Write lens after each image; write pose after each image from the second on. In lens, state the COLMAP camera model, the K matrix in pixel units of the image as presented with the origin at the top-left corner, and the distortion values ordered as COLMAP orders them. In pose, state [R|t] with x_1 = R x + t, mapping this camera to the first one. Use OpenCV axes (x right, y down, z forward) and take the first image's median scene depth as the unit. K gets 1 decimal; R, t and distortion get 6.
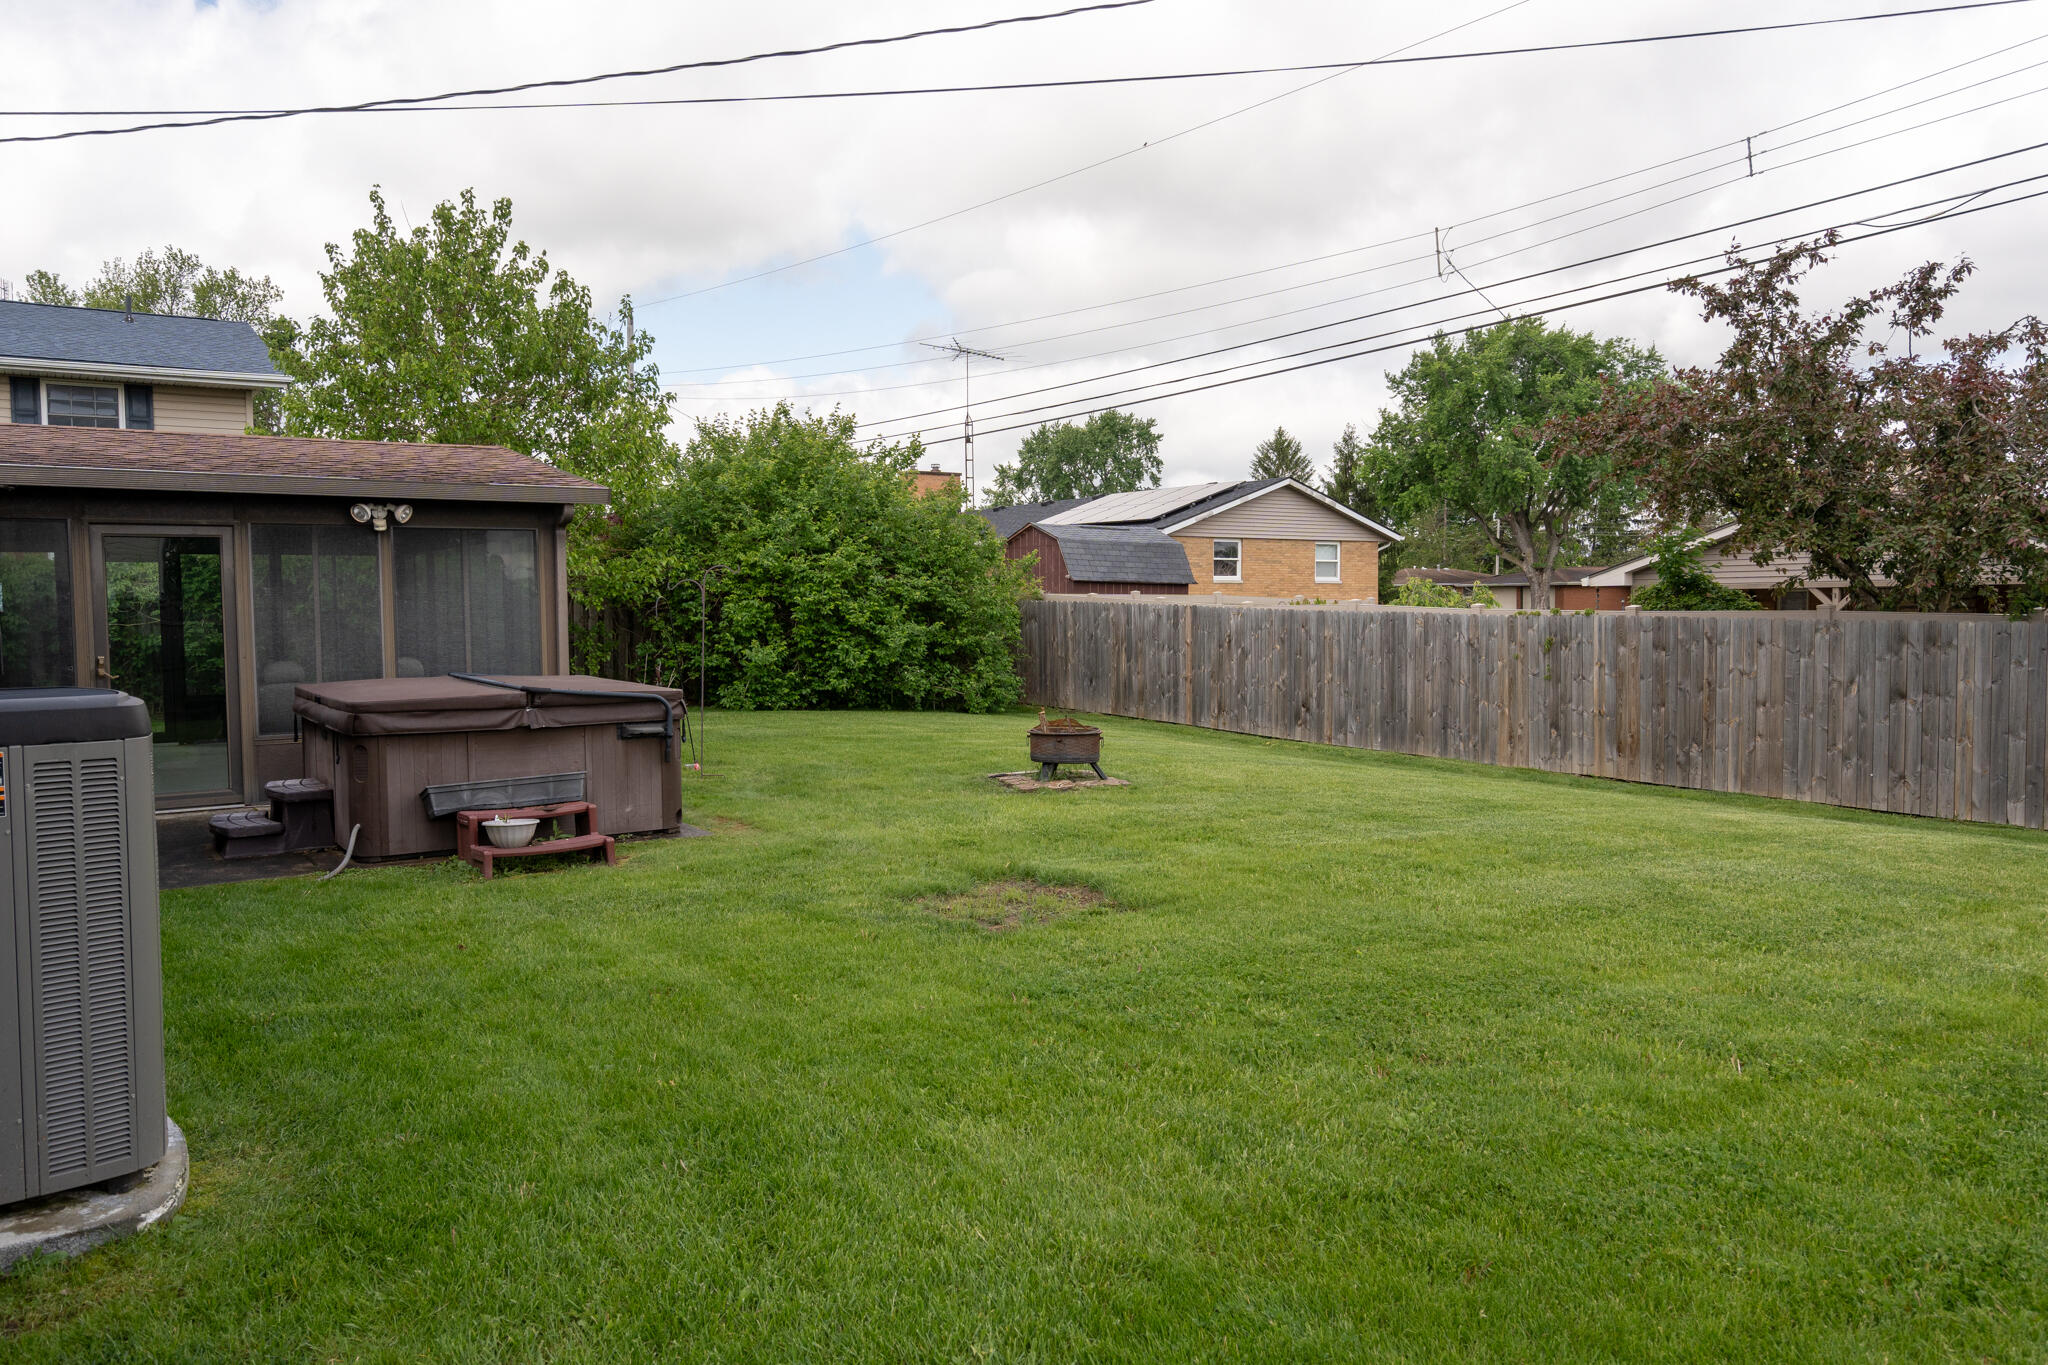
lens RADIAL K [[1424.6, 0, 1029.5], [0, 1424.6, 688.5], [0, 0, 1]] dist [0.000583, 0.004741]
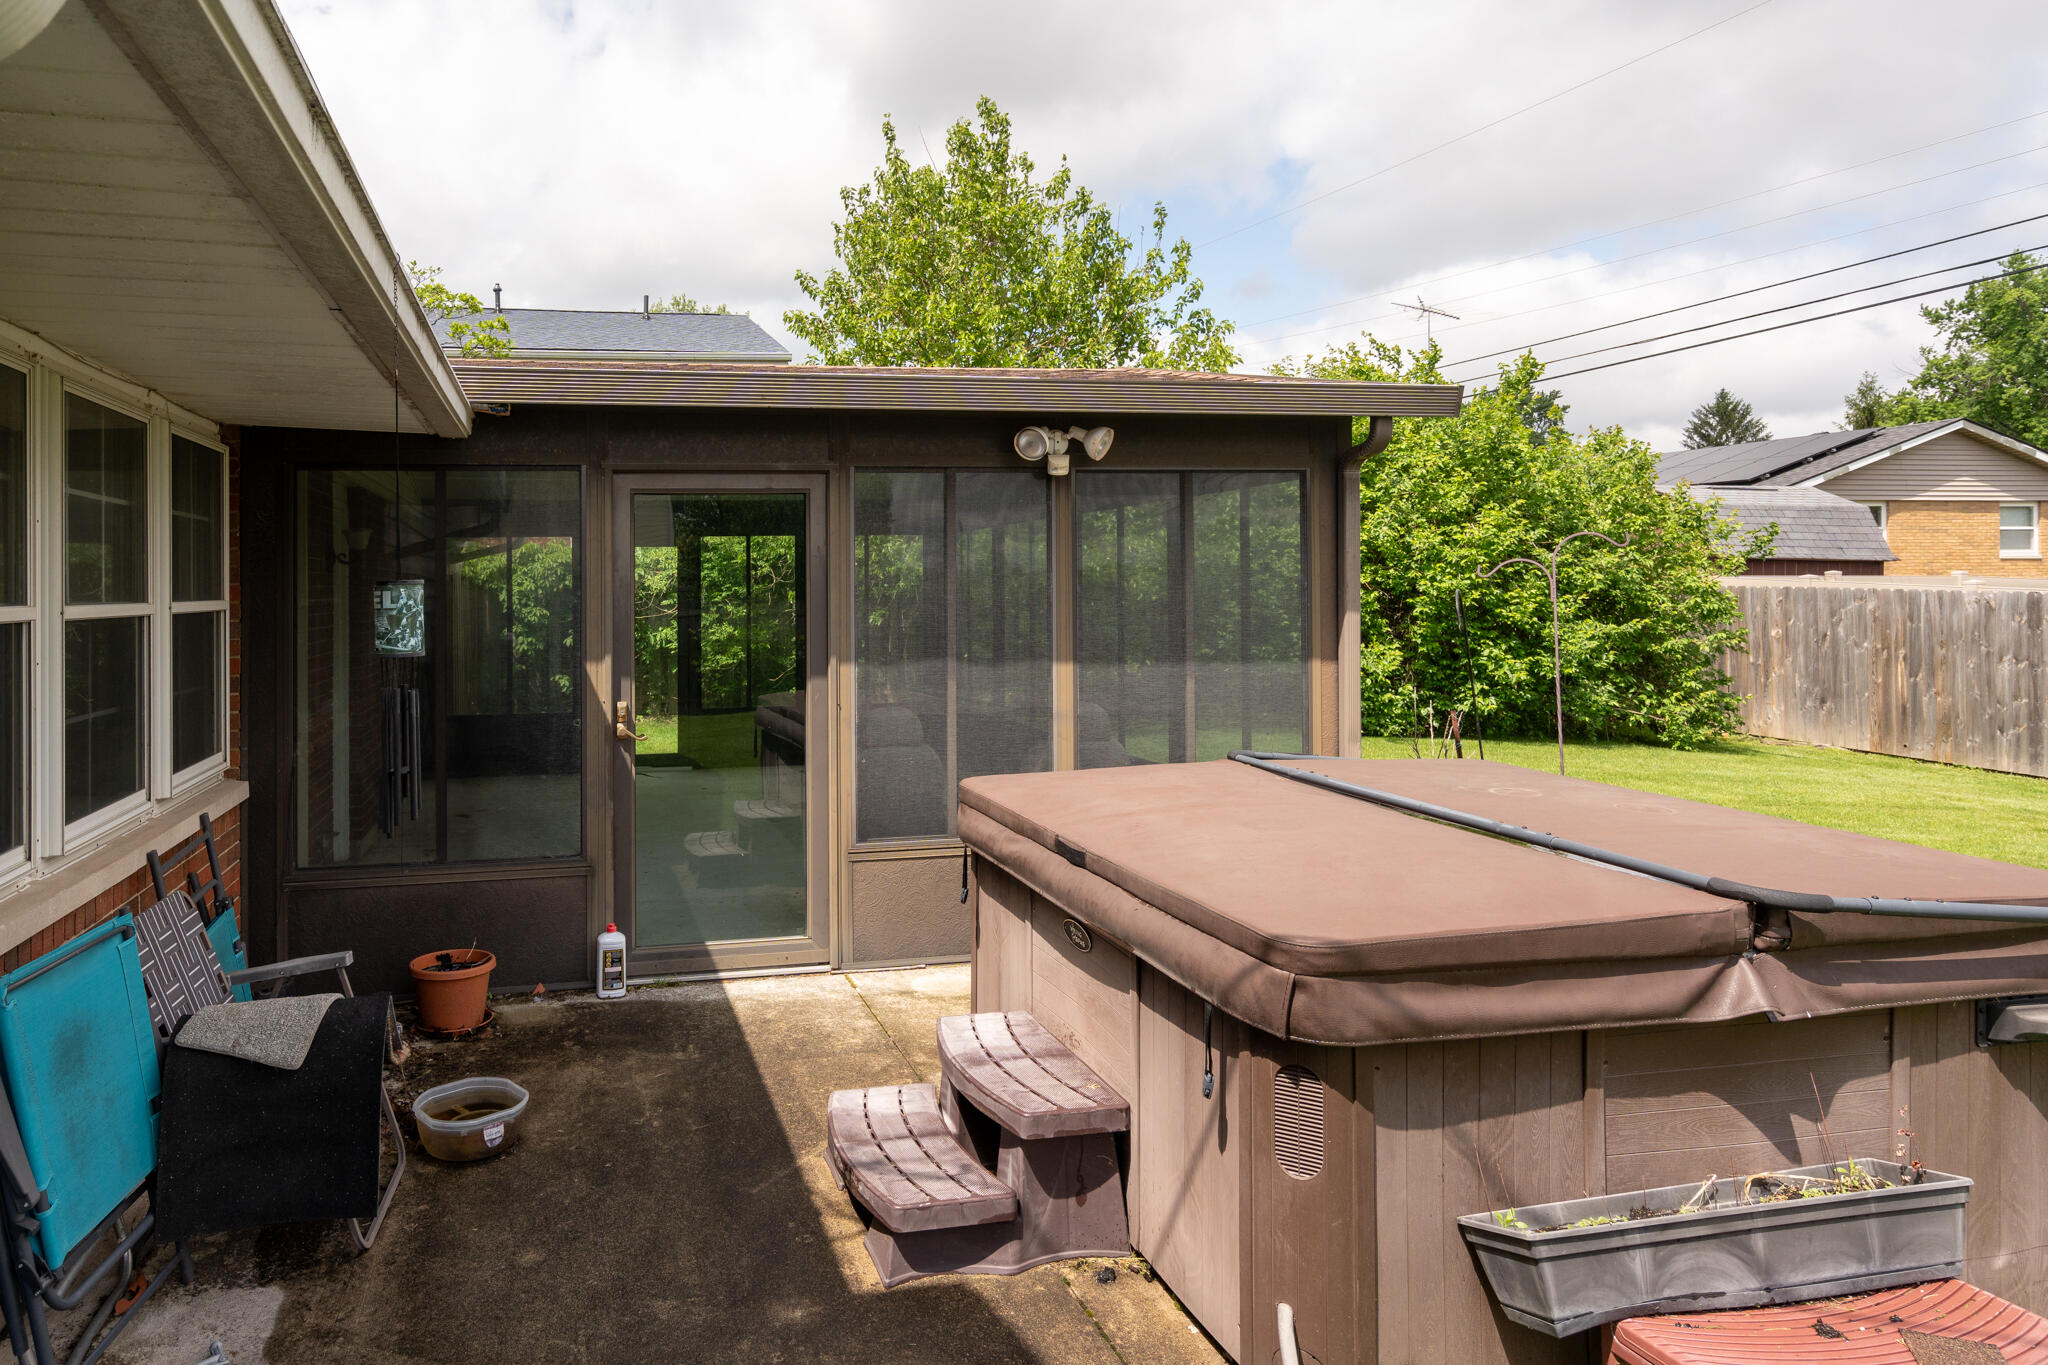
lens RADIAL K [[1188.4, 0, 806.0], [0, 1188.4, 581.8], [0, 0, 1]] dist [-0.000760, 0.000707]
pose [[0.916217, -0.003433, -0.400667, -0.206005], [-0.020764, 0.998213, -0.056033, -0.023982], [0.400144, 0.059658, 0.914509, 0.309757]]
